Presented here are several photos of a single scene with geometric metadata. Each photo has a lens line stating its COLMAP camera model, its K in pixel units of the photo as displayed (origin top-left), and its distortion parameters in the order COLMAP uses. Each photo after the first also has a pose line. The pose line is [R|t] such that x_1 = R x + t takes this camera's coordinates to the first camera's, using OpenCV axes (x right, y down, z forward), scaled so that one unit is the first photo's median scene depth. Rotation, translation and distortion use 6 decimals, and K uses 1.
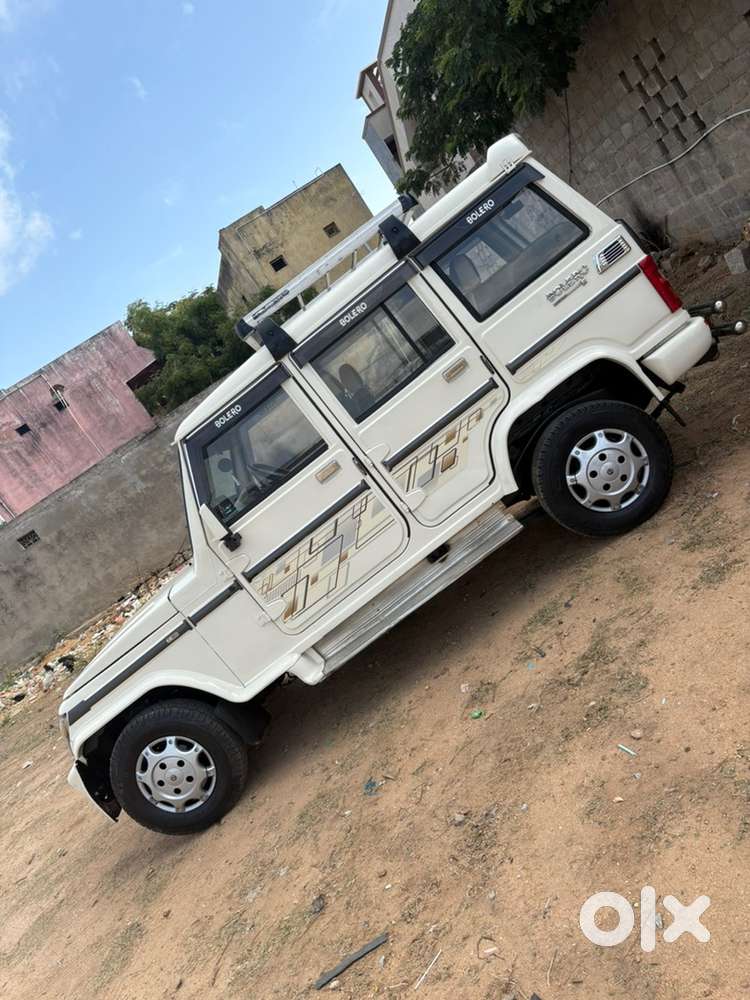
lens RADIAL K [[761.7, 0, 382.3], [0, 761.7, 503.0], [0, 0, 1]] dist [0.093516, -0.259484]
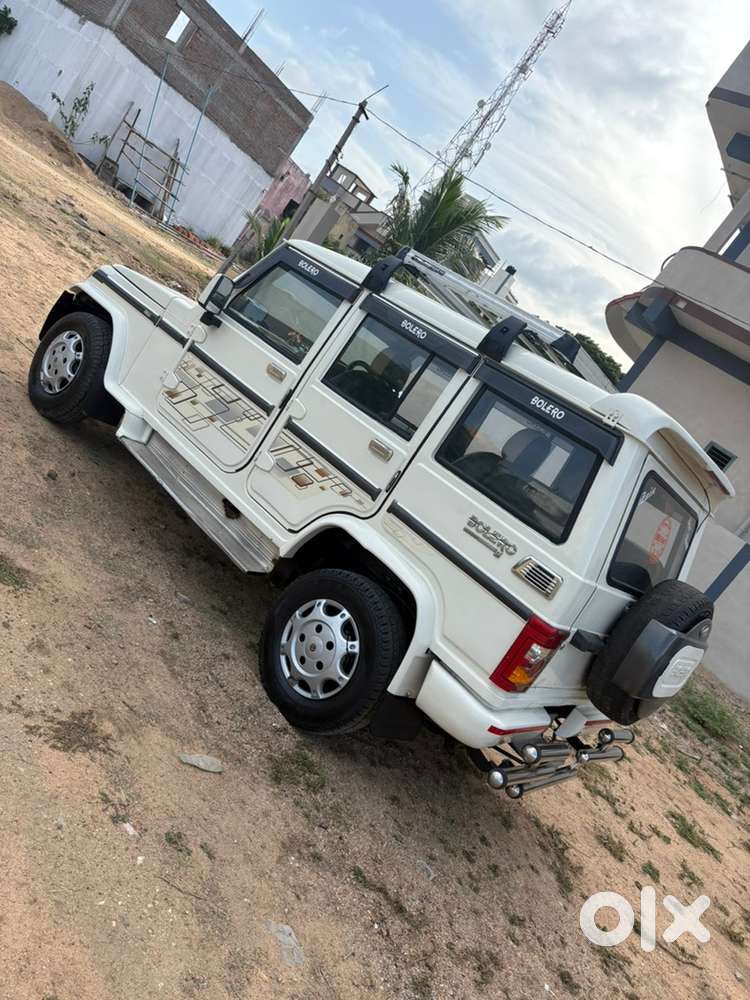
lens RADIAL K [[761.7, 0, 382.3], [0, 761.7, 503.0], [0, 0, 1]] dist [0.093516, -0.259484]
pose [[0.155965, 0.912741, -0.377597, 0.479869], [-0.898255, 0.290070, 0.330147, -0.443221], [0.410868, 0.287687, 0.865115, 0.245596]]
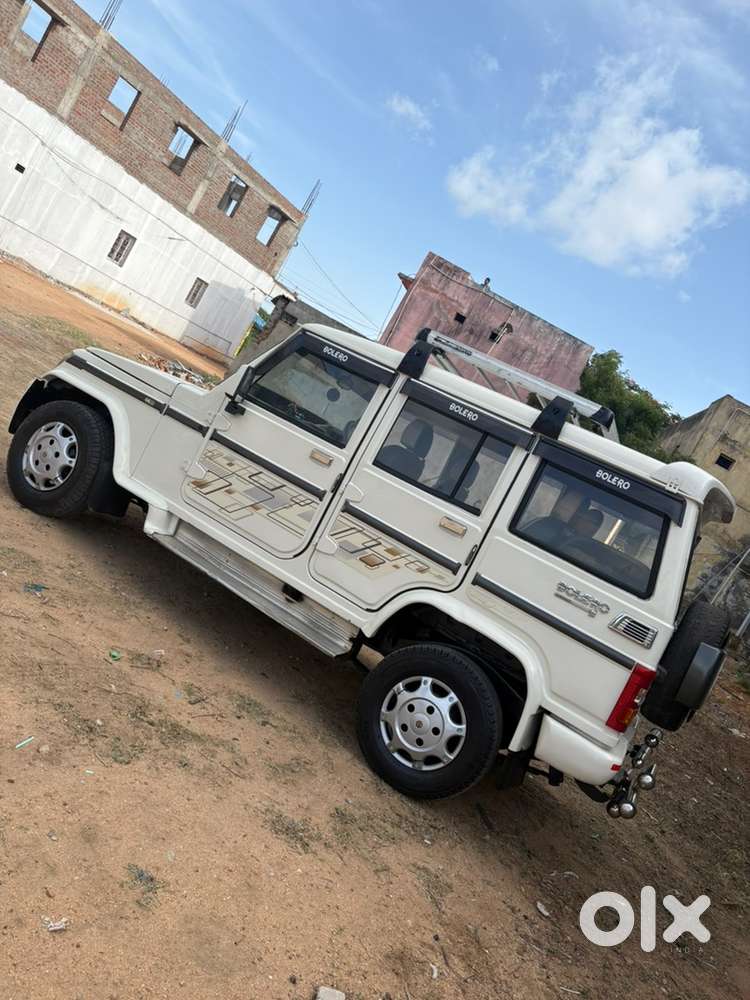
lens RADIAL K [[761.7, 0, 382.3], [0, 761.7, 503.0], [0, 0, 1]] dist [0.093516, -0.259484]
pose [[0.347154, 0.887650, -0.302590, 0.324389], [-0.905850, 0.400904, 0.136794, -0.232849], [0.242735, 0.226613, 0.943253, 0.058912]]
